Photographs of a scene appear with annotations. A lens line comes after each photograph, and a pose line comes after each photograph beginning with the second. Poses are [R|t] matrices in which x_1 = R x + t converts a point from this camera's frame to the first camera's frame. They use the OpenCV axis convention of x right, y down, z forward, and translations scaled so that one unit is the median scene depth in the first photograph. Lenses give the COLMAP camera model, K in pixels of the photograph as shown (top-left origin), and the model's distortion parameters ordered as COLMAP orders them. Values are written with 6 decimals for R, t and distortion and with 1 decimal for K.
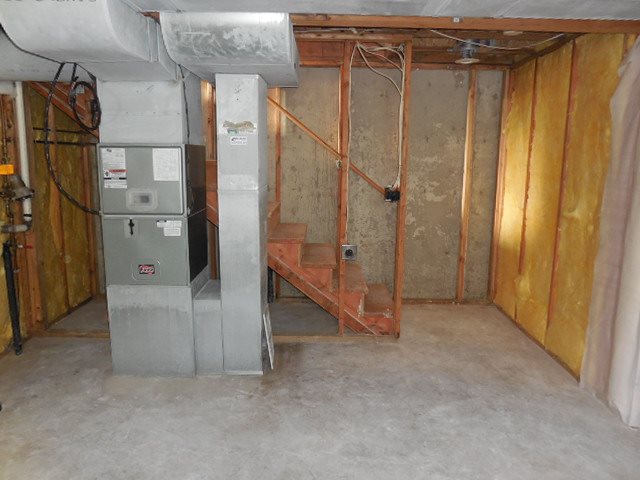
lens RADIAL K [[497.3, 0, 322.8], [0, 497.3, 242.3], [0, 0, 1]] dist [-0.036846, 0.010869]
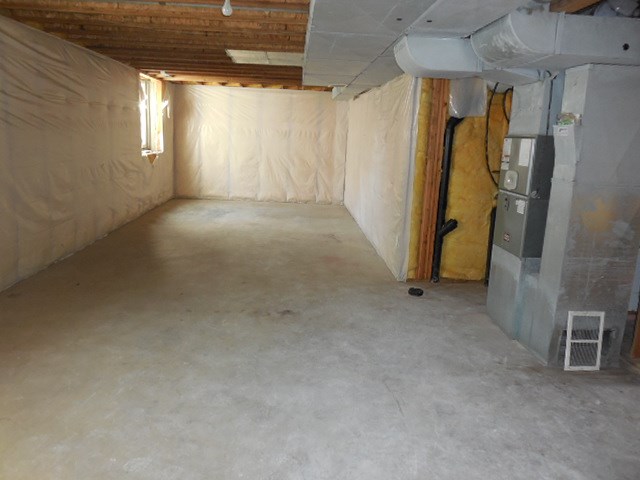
lens RADIAL K [[497.3, 0, 322.8], [0, 497.3, 242.3], [0, 0, 1]] dist [-0.036846, 0.010869]
pose [[0.066100, 0.205209, -0.976483, 0.856003], [-0.218700, 0.957808, 0.186480, -0.065433], [0.973551, 0.201230, 0.108190, 0.447283]]
